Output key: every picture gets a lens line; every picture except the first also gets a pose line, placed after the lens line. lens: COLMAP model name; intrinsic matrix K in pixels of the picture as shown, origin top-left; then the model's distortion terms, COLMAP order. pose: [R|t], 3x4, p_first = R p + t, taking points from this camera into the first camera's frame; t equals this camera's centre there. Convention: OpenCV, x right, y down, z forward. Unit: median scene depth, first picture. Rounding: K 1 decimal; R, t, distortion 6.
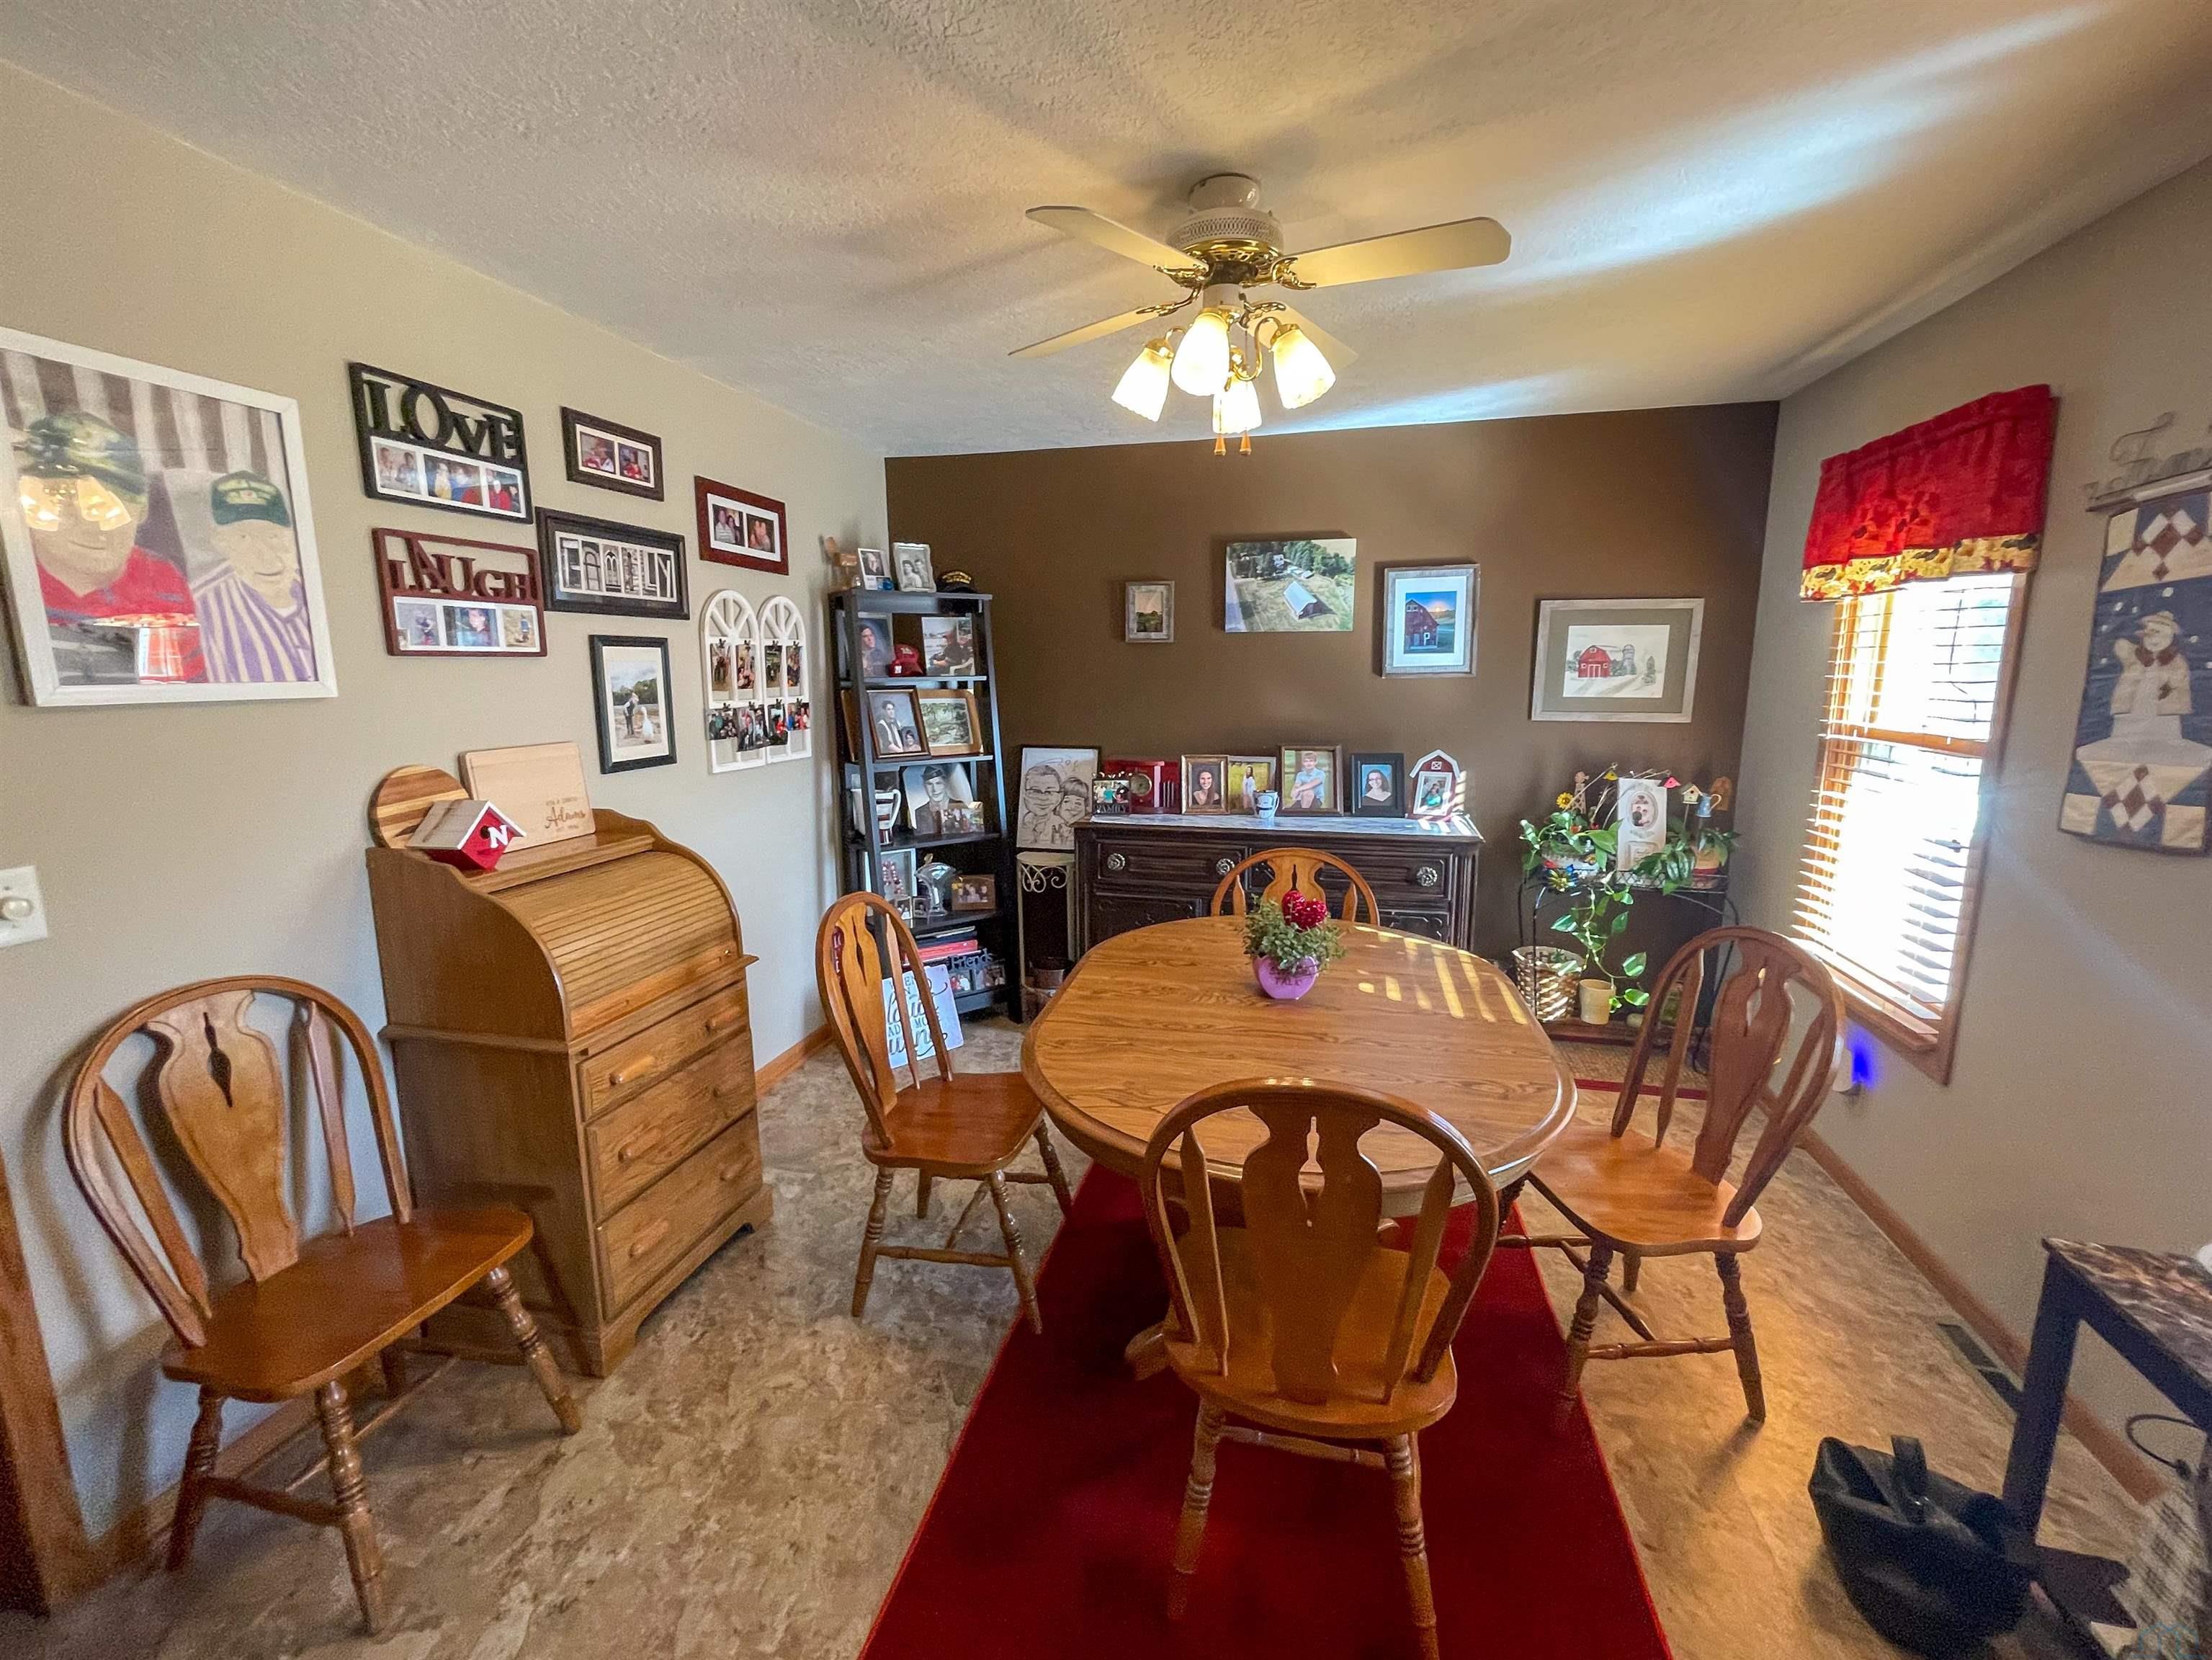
lens RADIAL K [[919.3, 0, 1106.0], [0, 919.3, 830.0], [0, 0, 1]] dist [-0.000078, -0.000255]
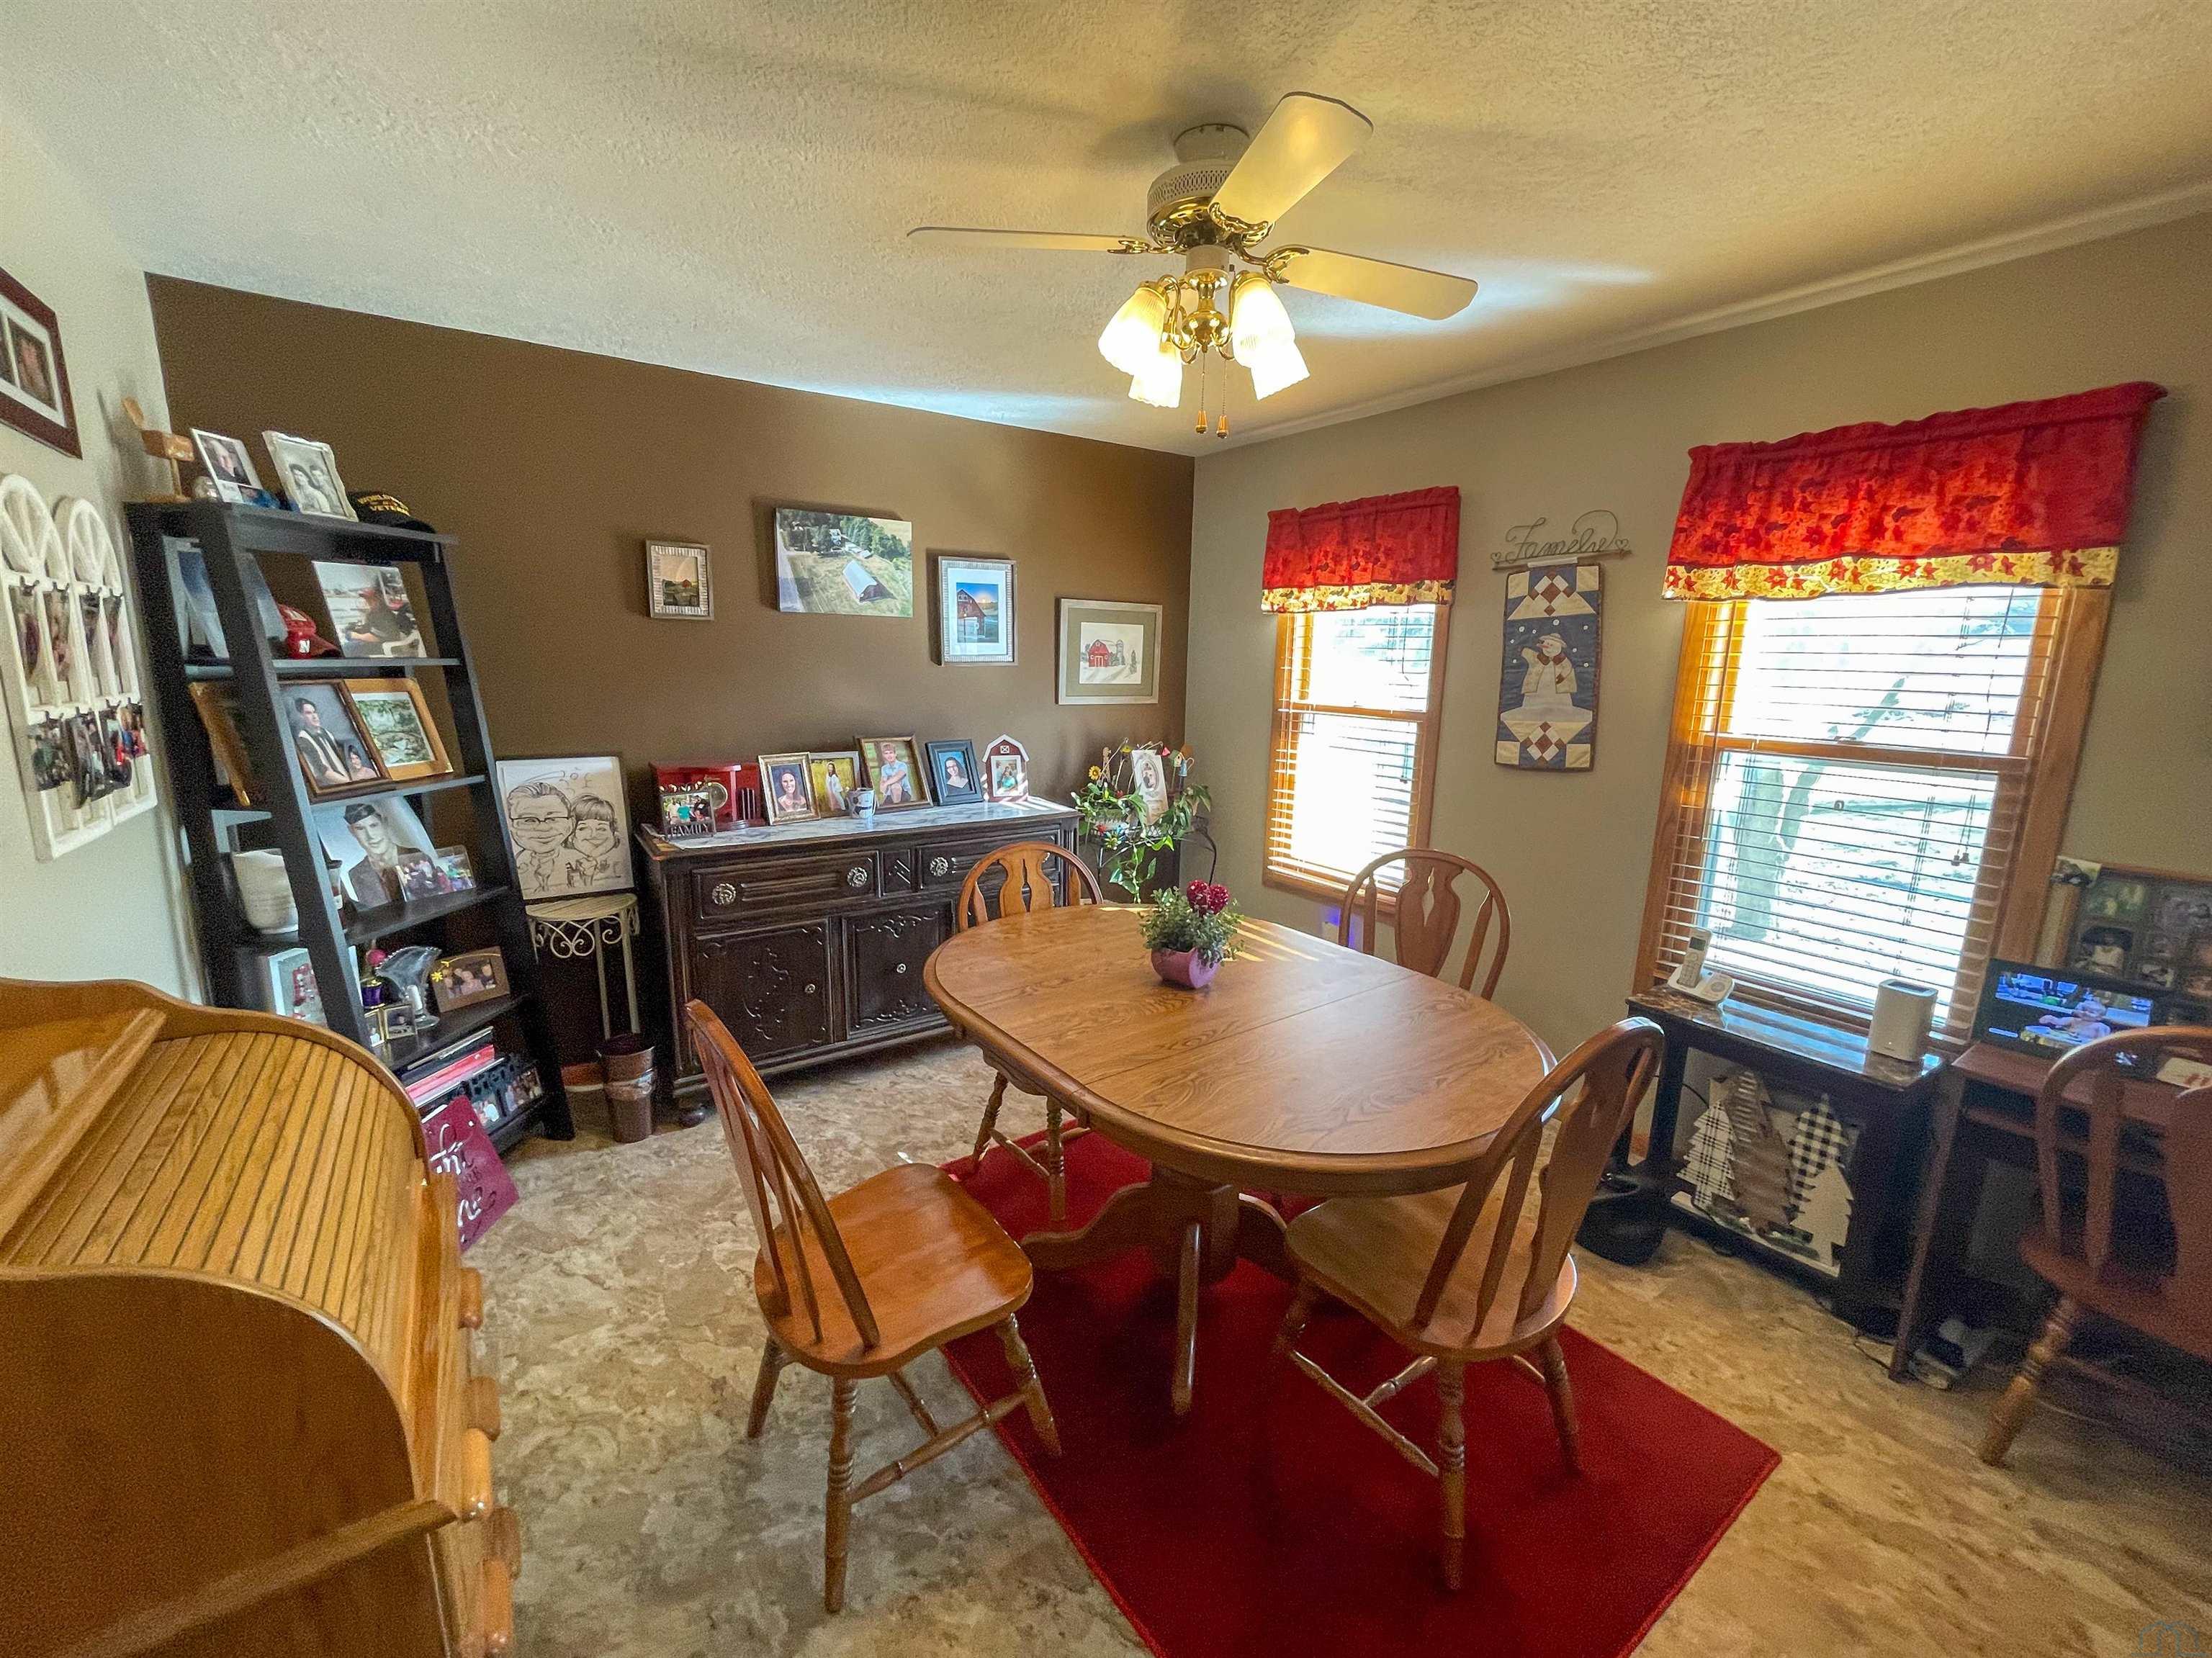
lens RADIAL K [[884.3, 0, 1078.9], [0, 884.3, 828.8], [0, 0, 1]] dist [0.000284, -0.000154]
pose [[0.671908, -0.127661, 0.729550, -0.335868], [0.111688, 0.991233, 0.070588, -0.041549], [-0.732165, 0.034053, 0.680275, 0.246149]]
